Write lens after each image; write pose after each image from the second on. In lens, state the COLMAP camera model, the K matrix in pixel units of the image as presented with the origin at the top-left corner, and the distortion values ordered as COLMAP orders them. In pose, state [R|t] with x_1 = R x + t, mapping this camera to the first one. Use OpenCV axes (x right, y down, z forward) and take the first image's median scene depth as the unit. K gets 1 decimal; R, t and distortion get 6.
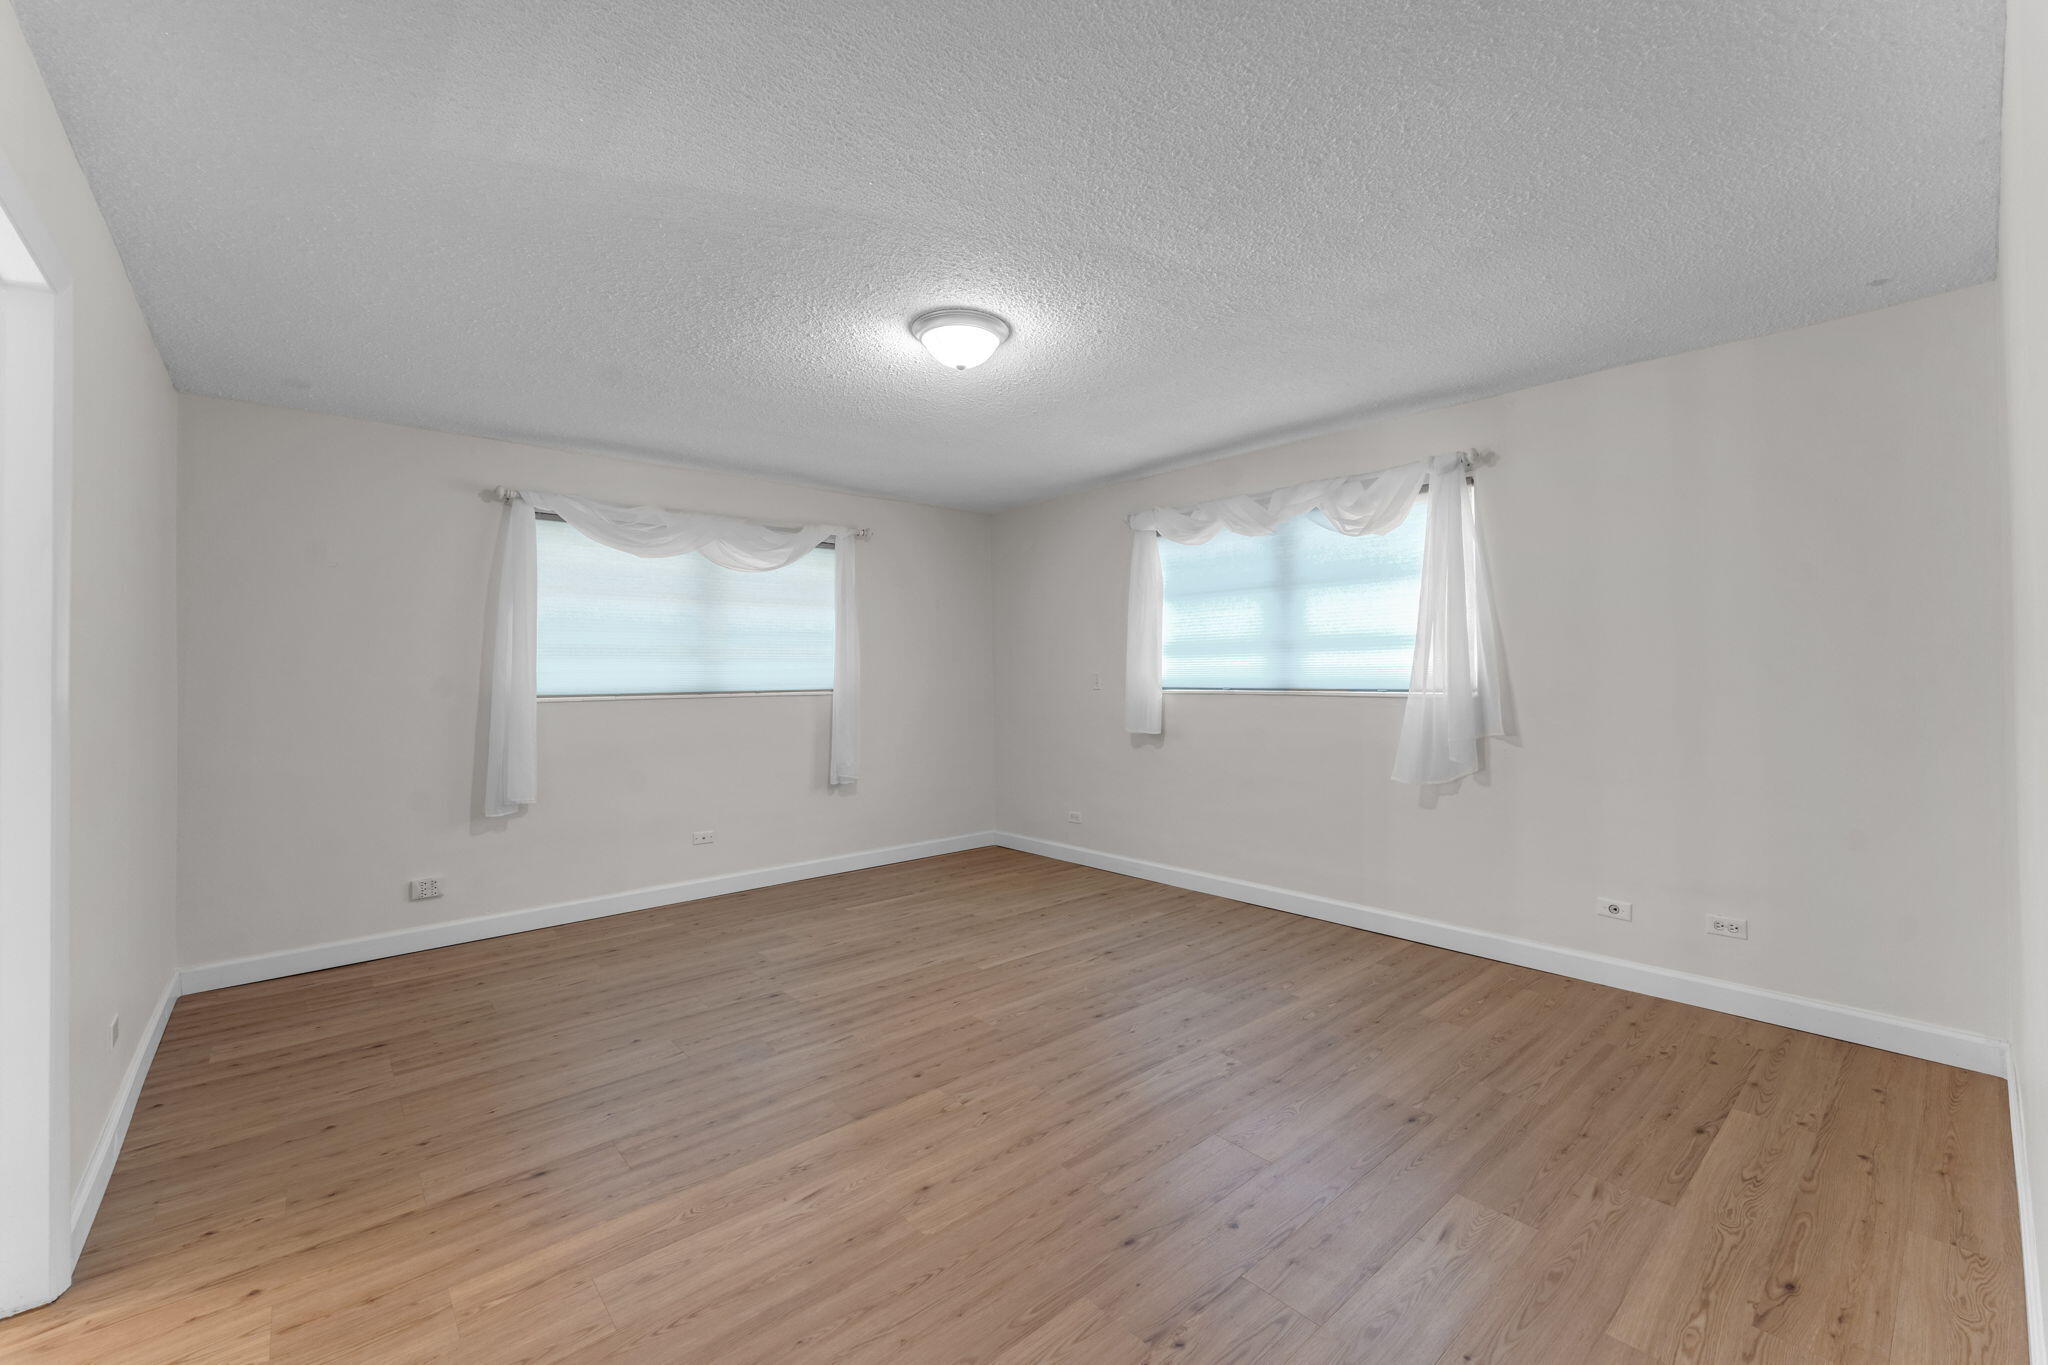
lens RADIAL K [[827.7, 0, 1032.3], [0, 827.7, 671.3], [0, 0, 1]] dist [-0.000201, -0.000041]
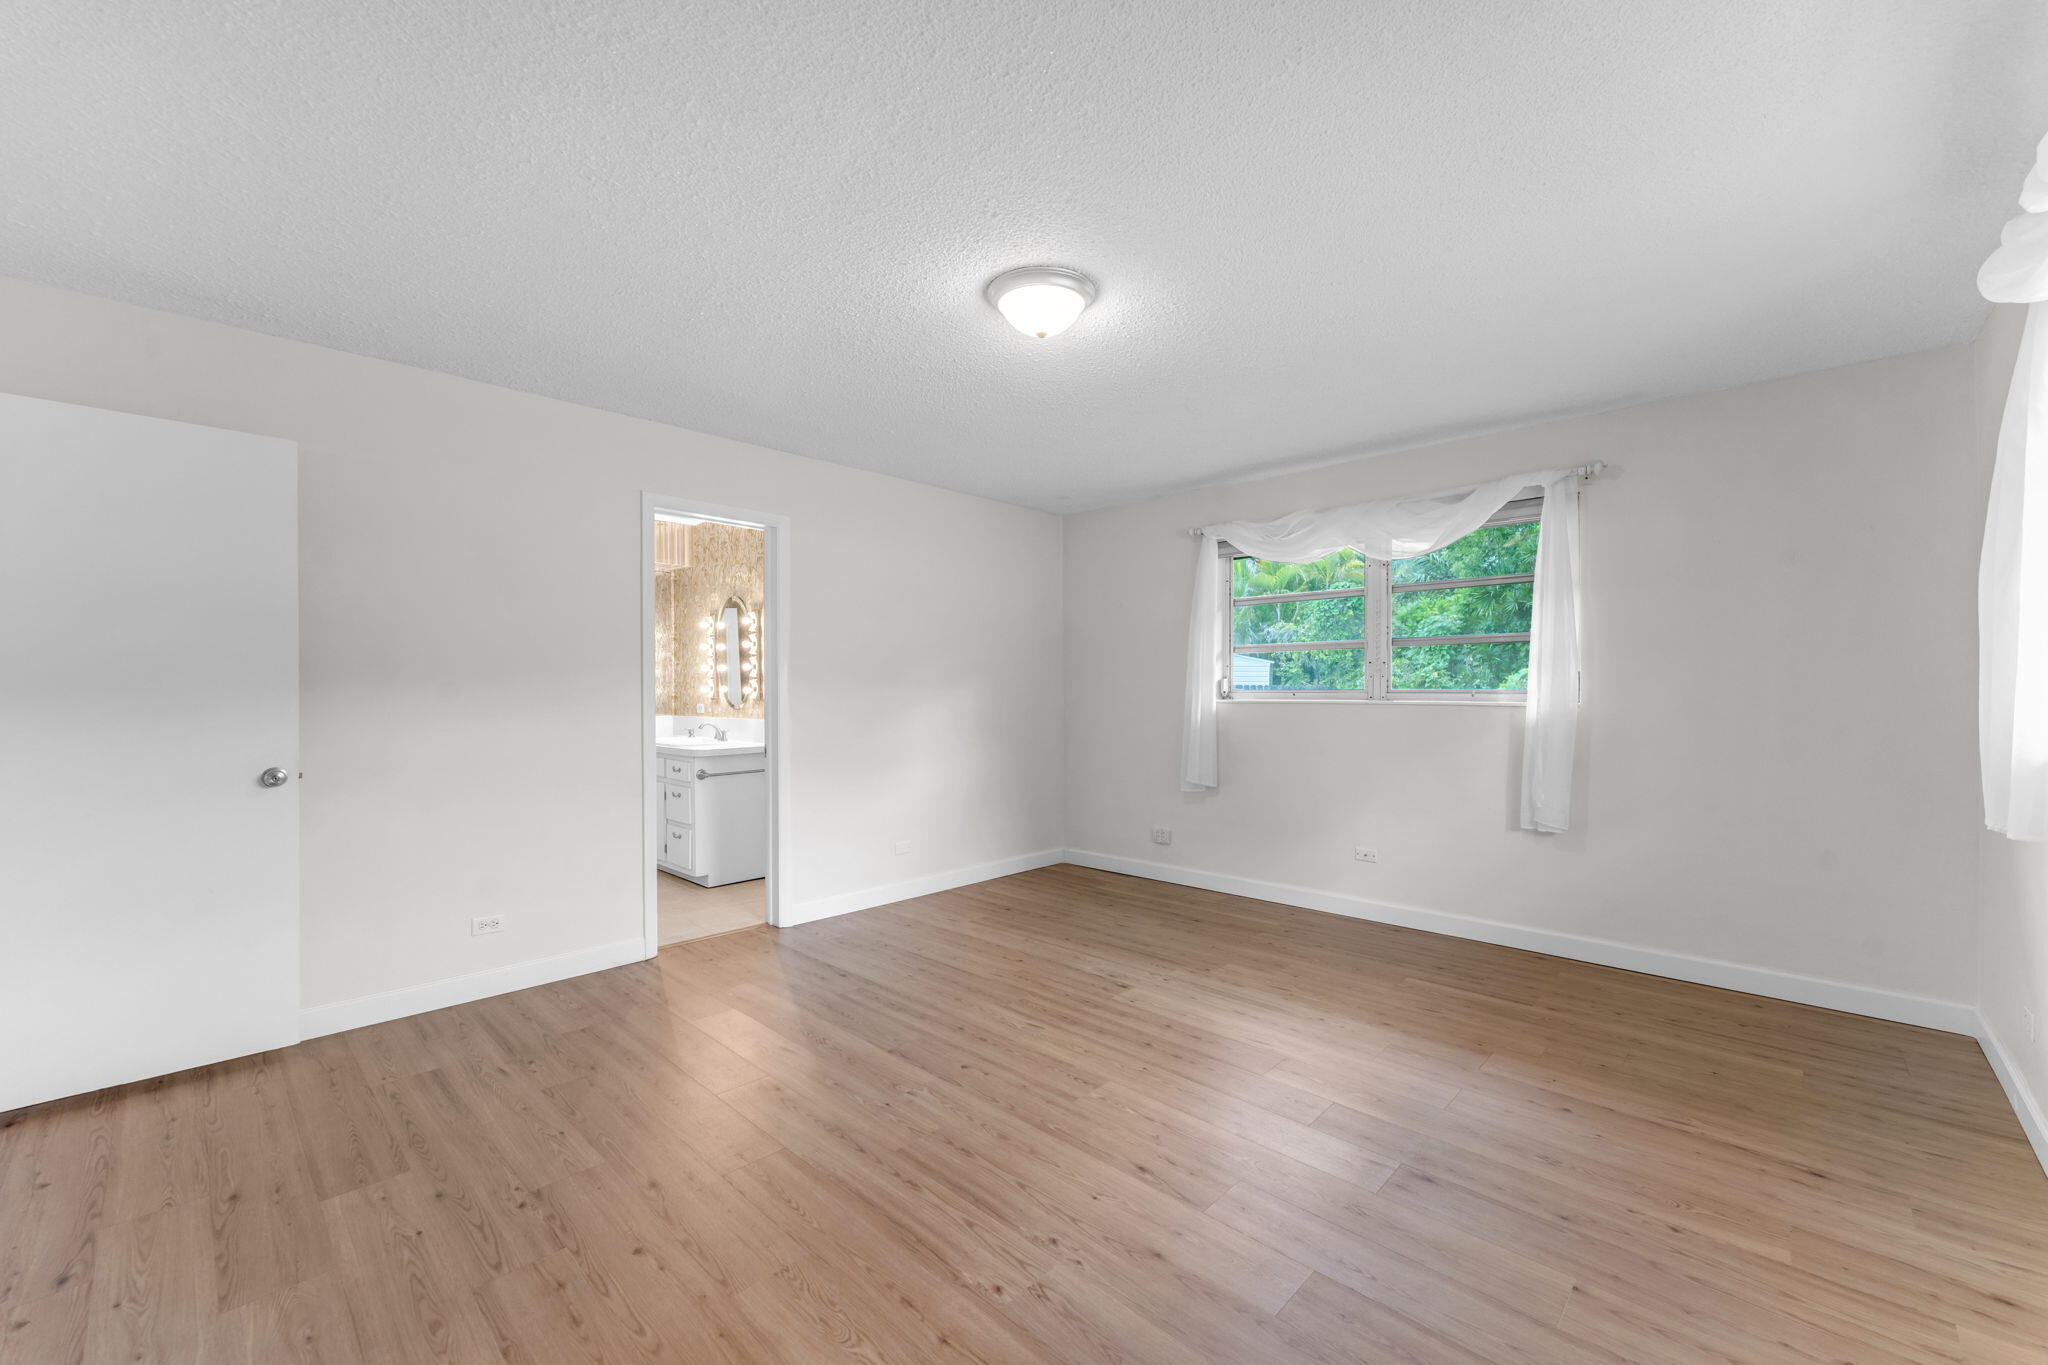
lens RADIAL K [[827.7, 0, 1029.7], [0, 827.7, 697.3], [0, 0, 1]] dist [-0.000201, -0.000041]
pose [[0.087045, 0.023287, -0.995932, 0.776432], [0.004889, 0.999705, 0.023802, 0.001809], [0.996192, -0.006941, 0.086905, 0.868140]]
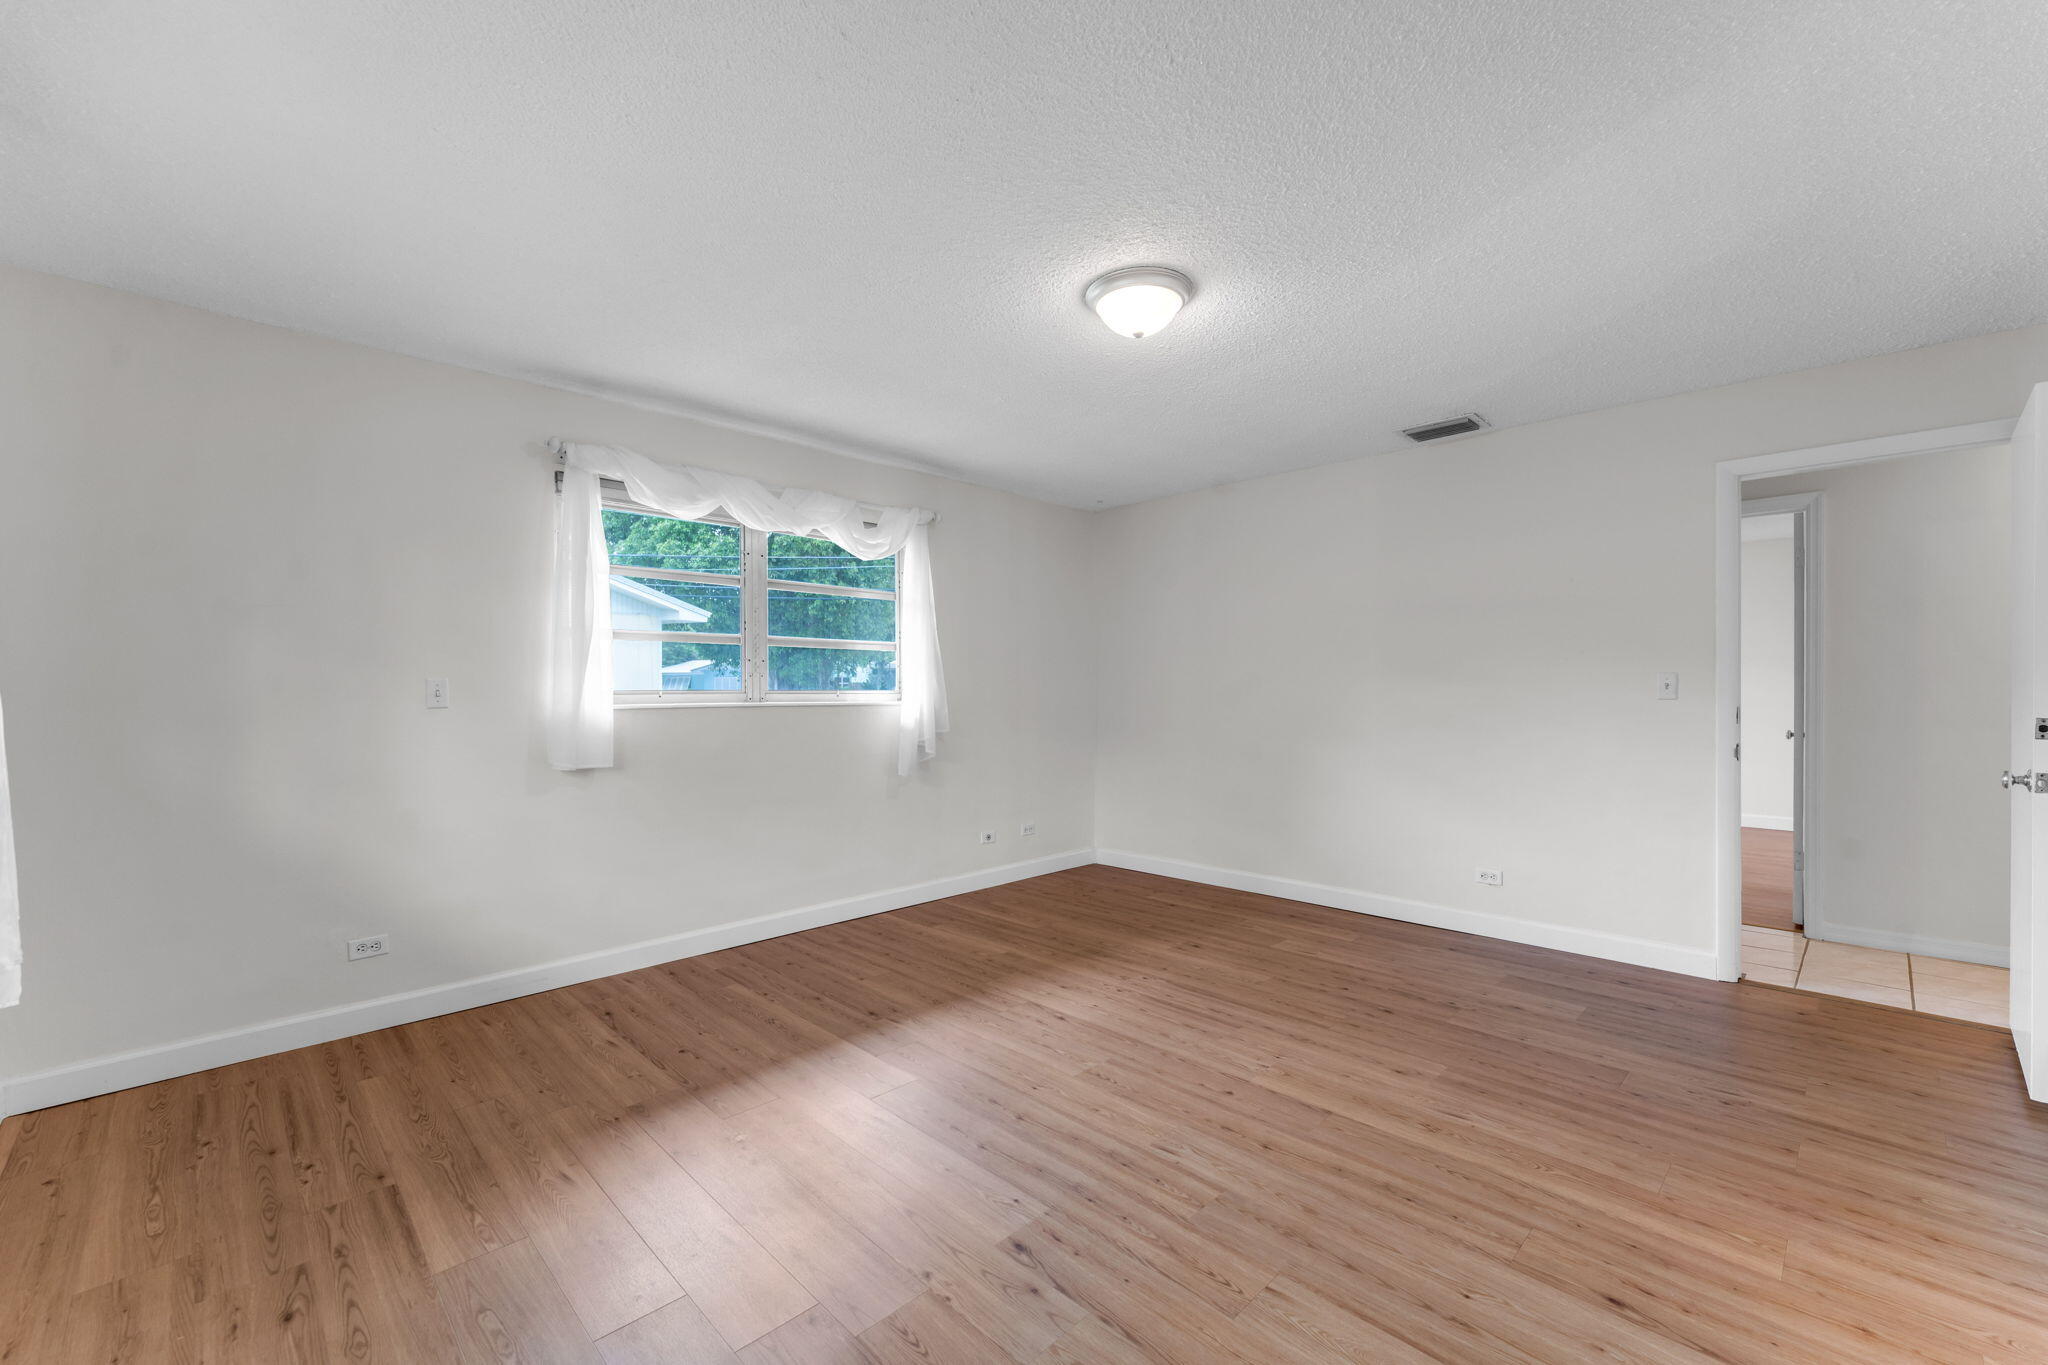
lens RADIAL K [[827.7, 0, 1029.5], [0, 827.7, 692.2], [0, 0, 1]] dist [-0.000201, -0.000041]
pose [[-0.053094, 0.005146, 0.998576, -0.945793], [0.000895, 0.999987, -0.005105, 0.026326], [-0.998589, 0.000623, -0.053098, 1.117955]]
